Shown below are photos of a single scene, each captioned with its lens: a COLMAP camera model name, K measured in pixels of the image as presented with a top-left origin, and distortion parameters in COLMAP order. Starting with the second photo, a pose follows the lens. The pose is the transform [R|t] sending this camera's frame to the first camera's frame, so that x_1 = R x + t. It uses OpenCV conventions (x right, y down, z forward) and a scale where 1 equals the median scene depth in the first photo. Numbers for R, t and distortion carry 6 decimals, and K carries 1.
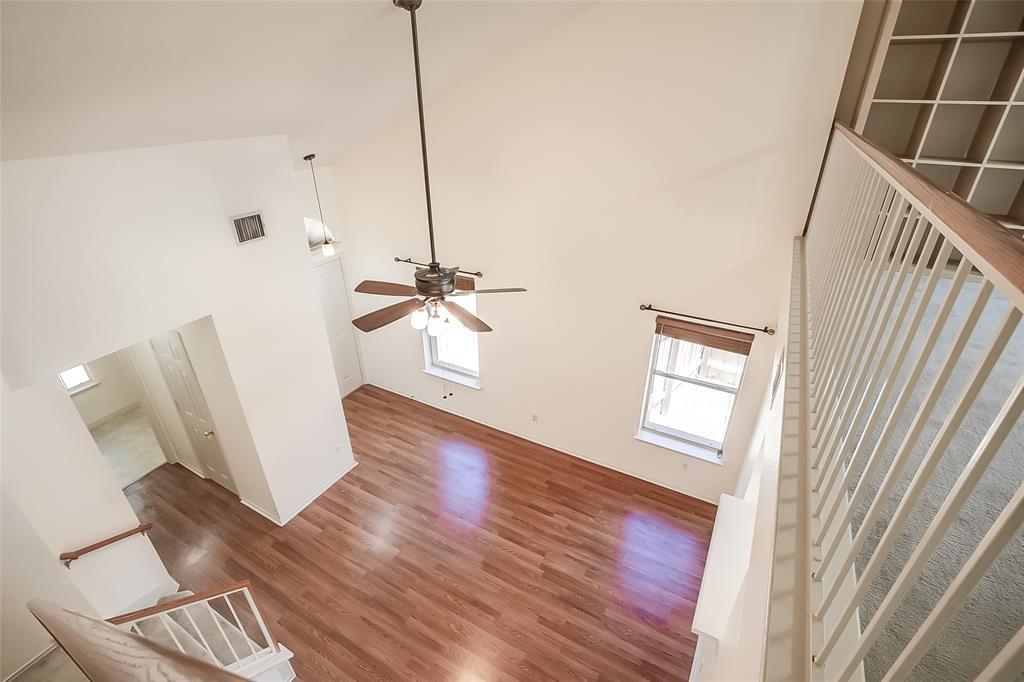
lens RADIAL K [[462.5, 0, 516.3], [0, 462.5, 349.1], [0, 0, 1]] dist [-0.035756, 0.004858]
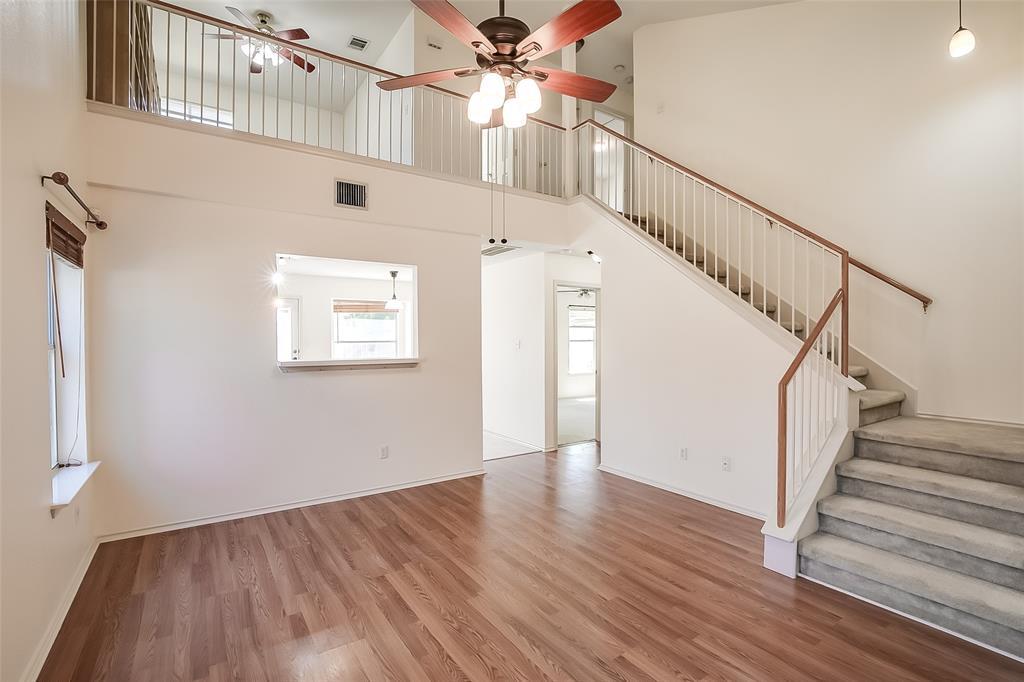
lens RADIAL K [[462.5, 0, 514.9], [0, 462.5, 338.8], [0, 0, 1]] dist [-0.035756, 0.004858]
pose [[-0.891129, 0.005534, 0.453717, -0.384735], [0.226758, 0.871541, 0.434737, -0.039583], [-0.393027, 0.490291, -0.777910, 1.312584]]
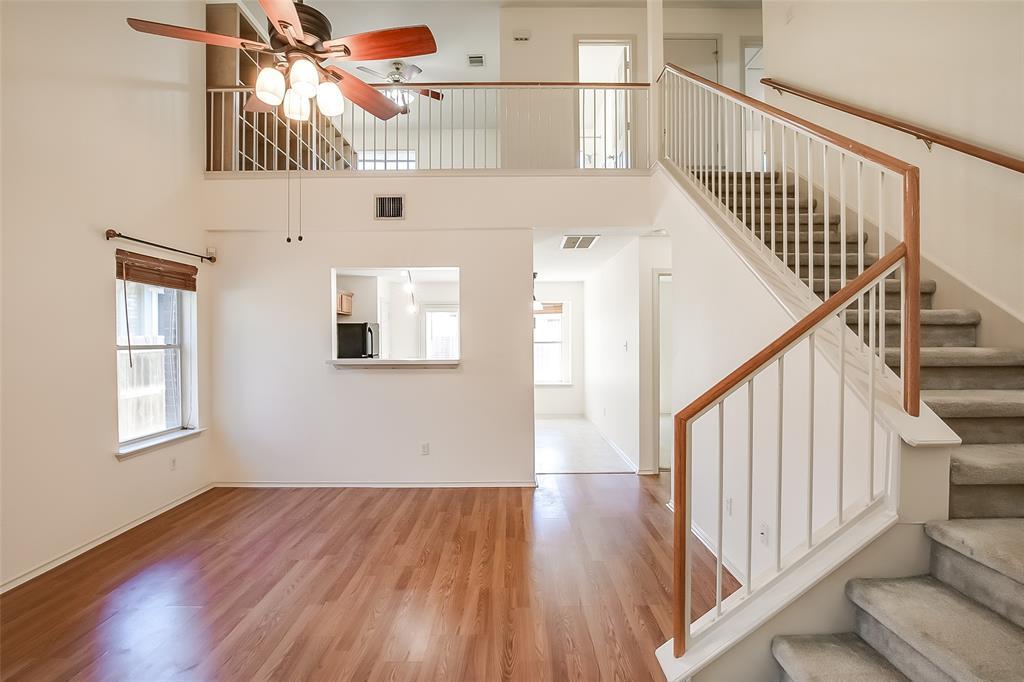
lens RADIAL K [[462.5, 0, 518.5], [0, 462.5, 337.8], [0, 0, 1]] dist [-0.035756, 0.004858]
pose [[-0.494456, 0.009495, 0.869151, -0.687591], [0.430286, 0.871495, 0.235267, 0.169879], [-0.755227, 0.490313, -0.435001, 0.940482]]
